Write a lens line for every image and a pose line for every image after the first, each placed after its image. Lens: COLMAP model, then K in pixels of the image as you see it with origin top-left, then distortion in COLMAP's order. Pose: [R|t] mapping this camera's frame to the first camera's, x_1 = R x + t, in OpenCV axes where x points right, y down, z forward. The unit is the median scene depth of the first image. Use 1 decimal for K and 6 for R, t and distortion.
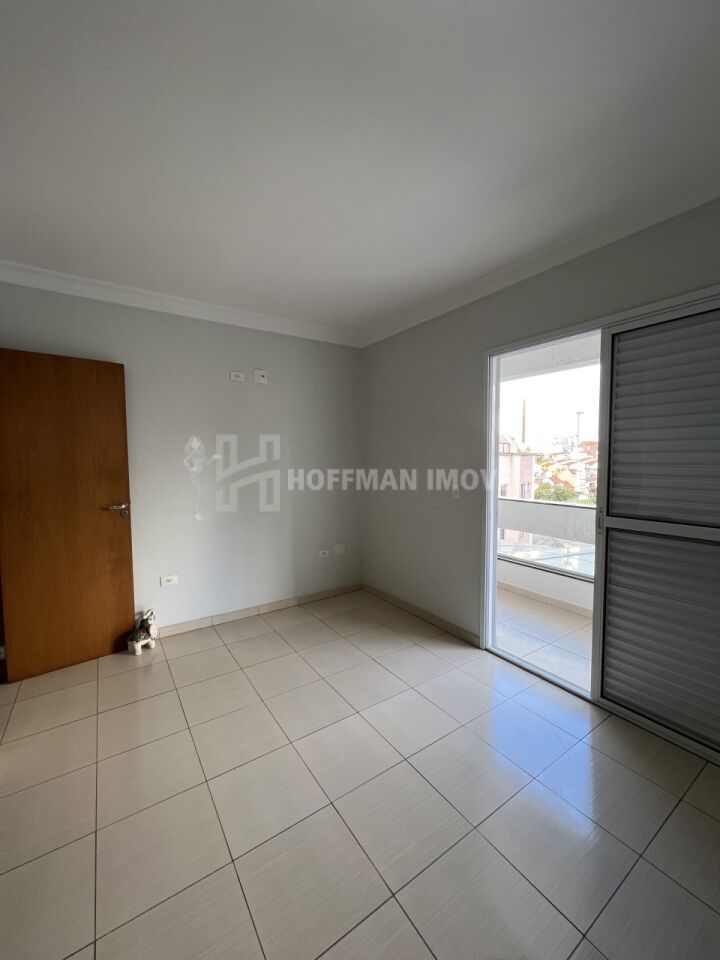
lens RADIAL K [[382.6, 0, 356.2], [0, 382.6, 475.5], [0, 0, 1]] dist [-0.002118, -0.000126]
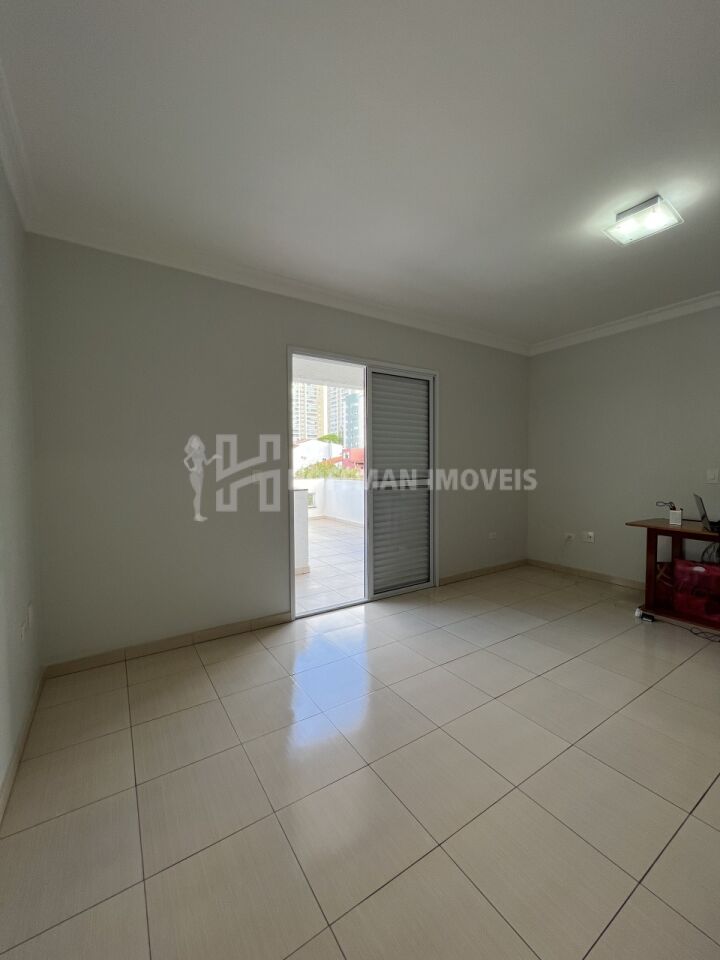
lens RADIAL K [[382.6, 0, 355.6], [0, 382.6, 478.5], [0, 0, 1]] dist [-0.002118, -0.000126]
pose [[0.016385, -0.021915, 0.999626, -0.902405], [0.055860, 0.998218, 0.020969, 0.050372], [-0.998304, 0.055495, 0.017580, 0.955985]]
